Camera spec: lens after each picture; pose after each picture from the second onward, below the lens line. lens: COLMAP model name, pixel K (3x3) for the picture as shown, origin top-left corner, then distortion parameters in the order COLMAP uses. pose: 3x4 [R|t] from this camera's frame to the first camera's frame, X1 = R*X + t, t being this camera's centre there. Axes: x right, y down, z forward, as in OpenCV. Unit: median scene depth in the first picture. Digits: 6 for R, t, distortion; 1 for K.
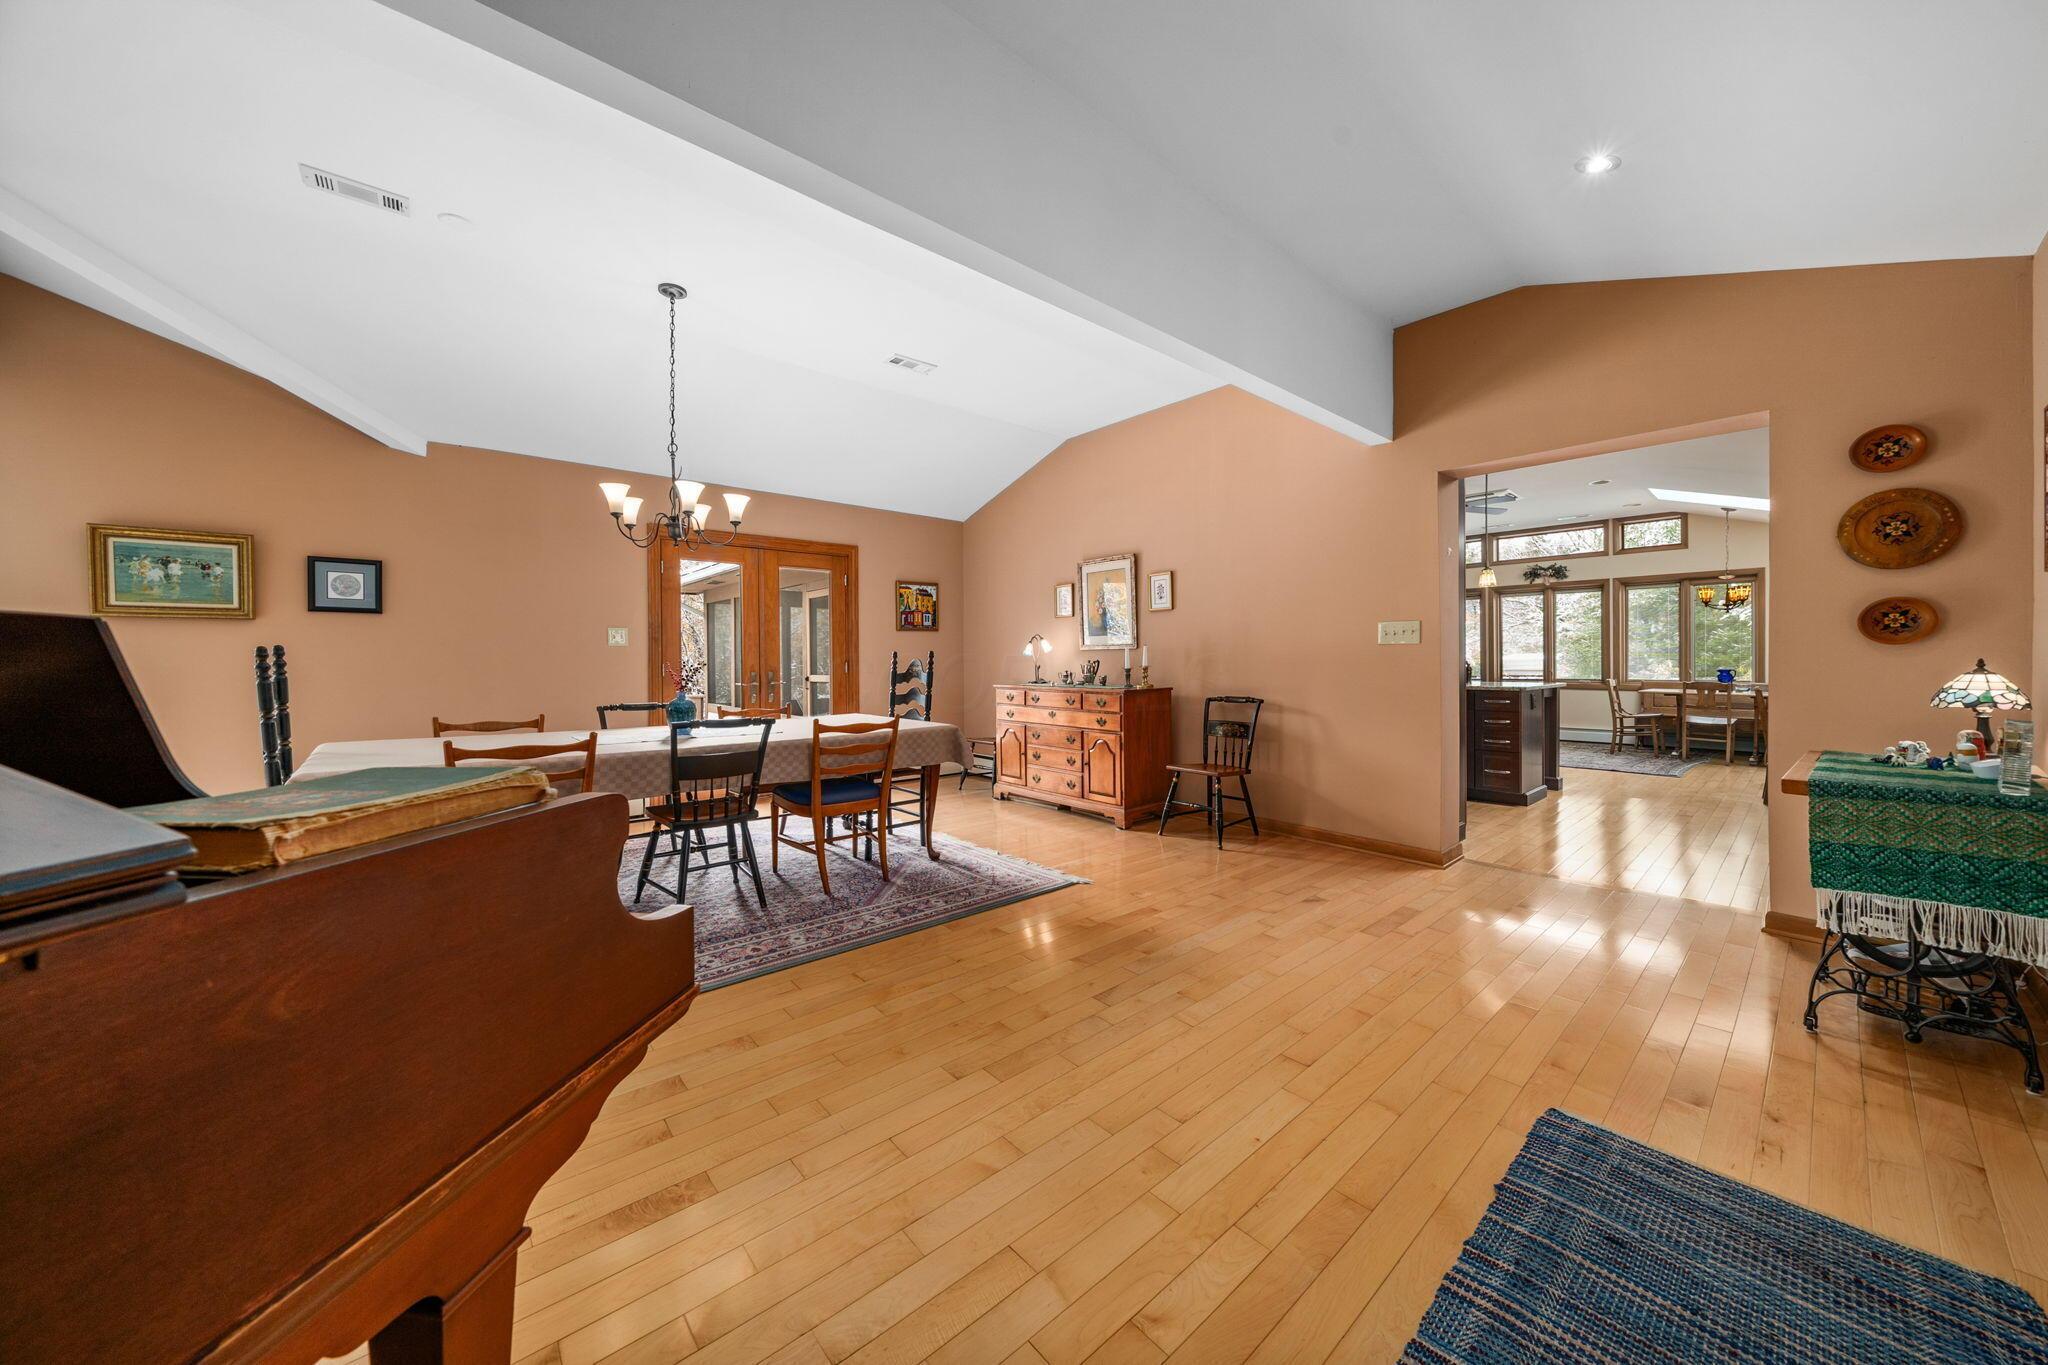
lens RADIAL K [[744.9, 0, 1060.6], [0, 744.9, 667.4], [0, 0, 1]] dist [0.000156, -0.000019]
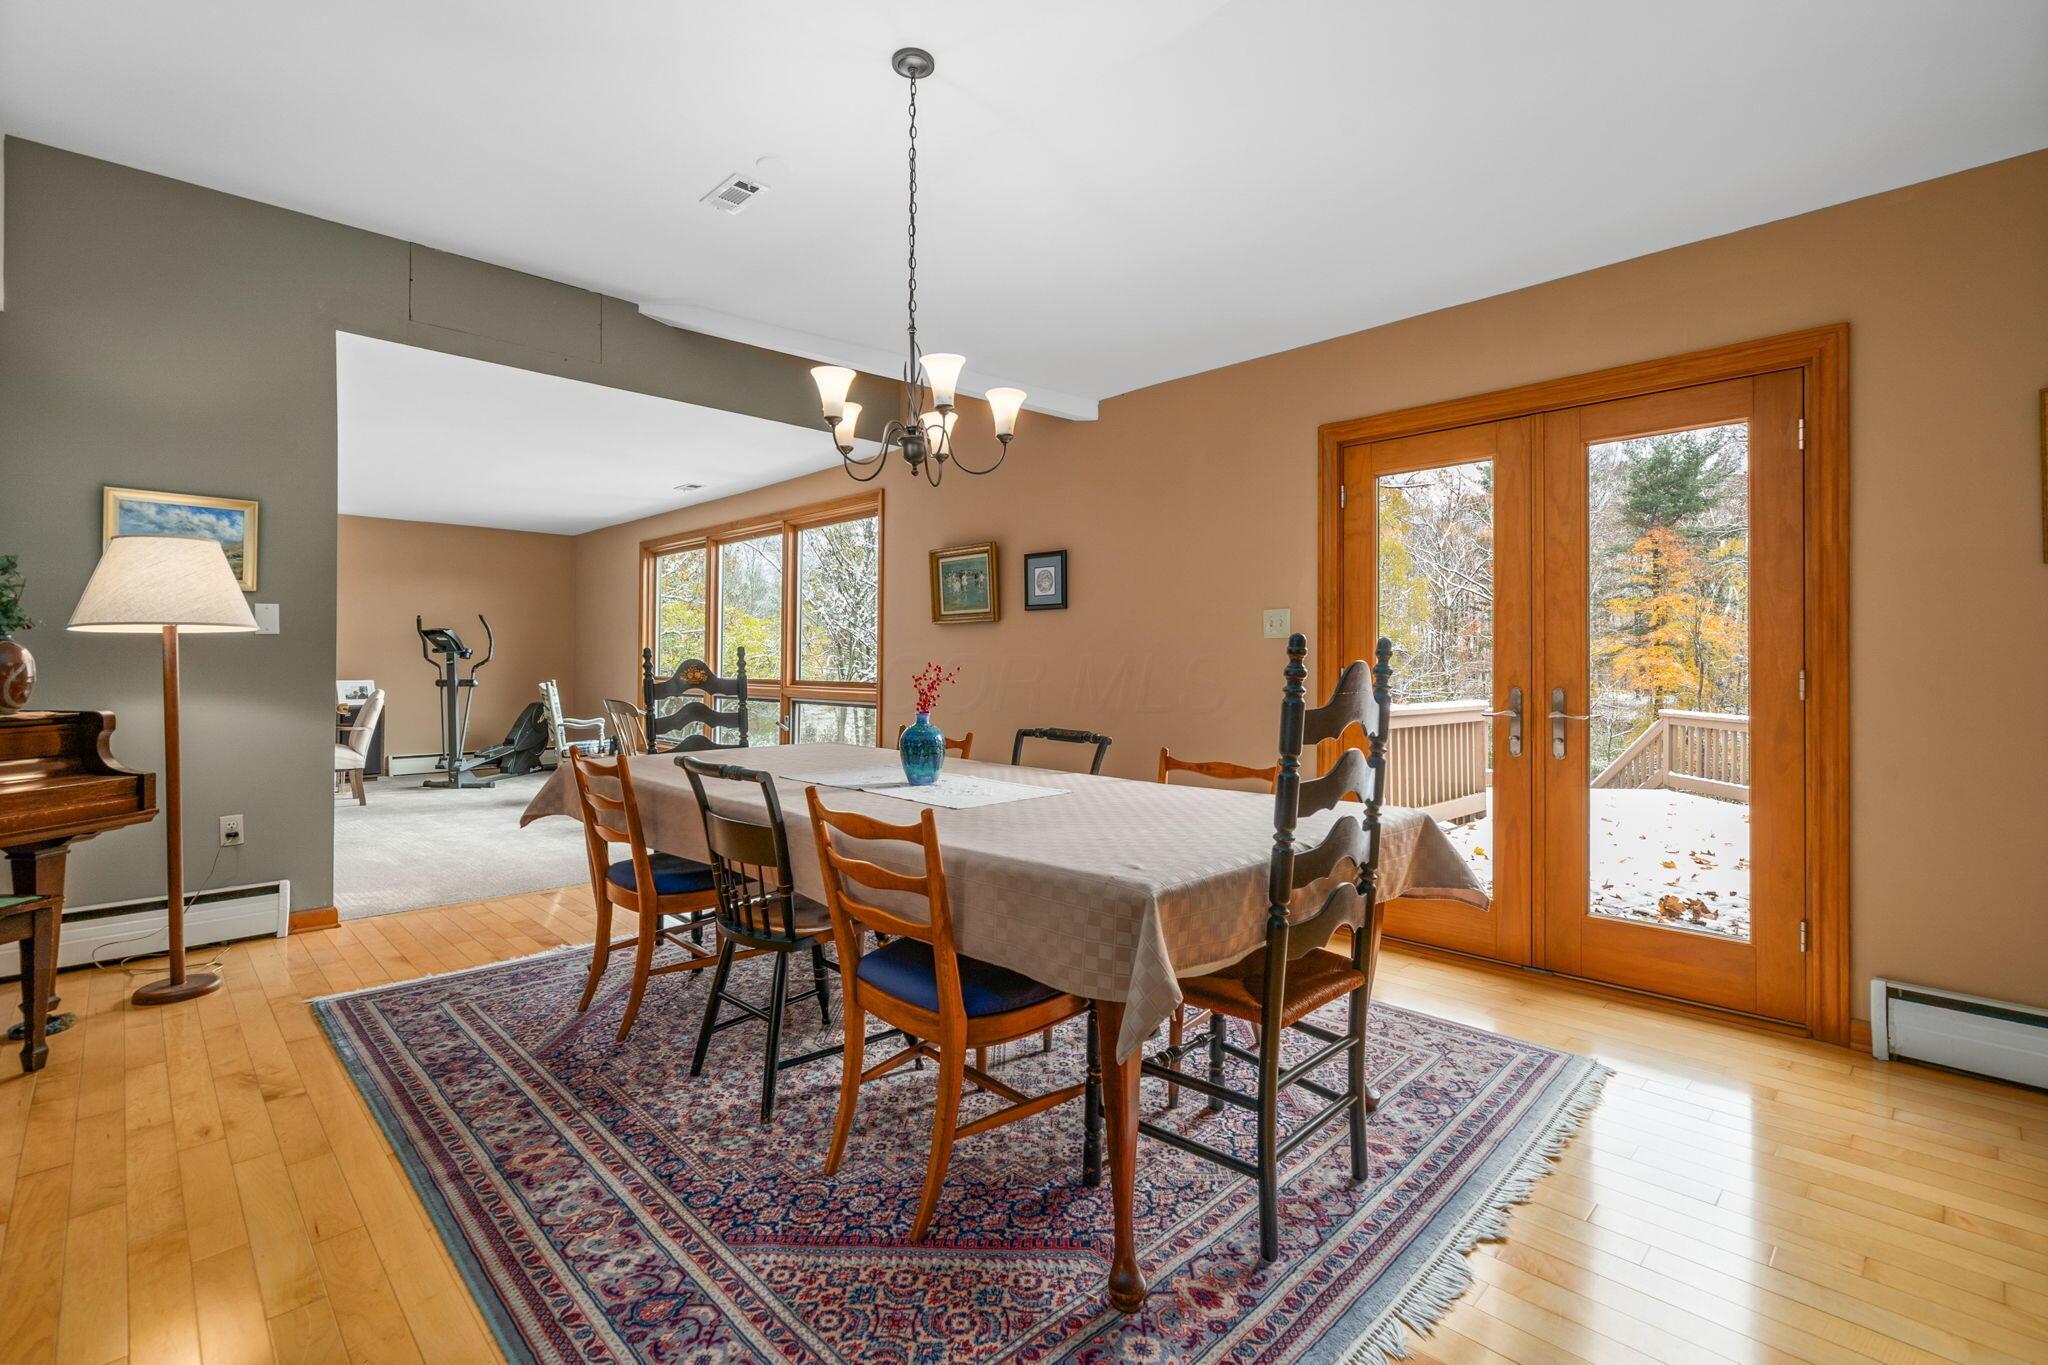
lens RADIAL K [[944.3, 0, 1023.9], [0, 944.3, 662.7], [0, 0, 1]] dist [0.000284, -0.000234]
pose [[0.001652, 0.004913, -0.999987, 0.233861], [-0.012592, 0.999909, 0.004892, -0.012279], [0.999919, 0.012584, 0.001714, 0.981439]]
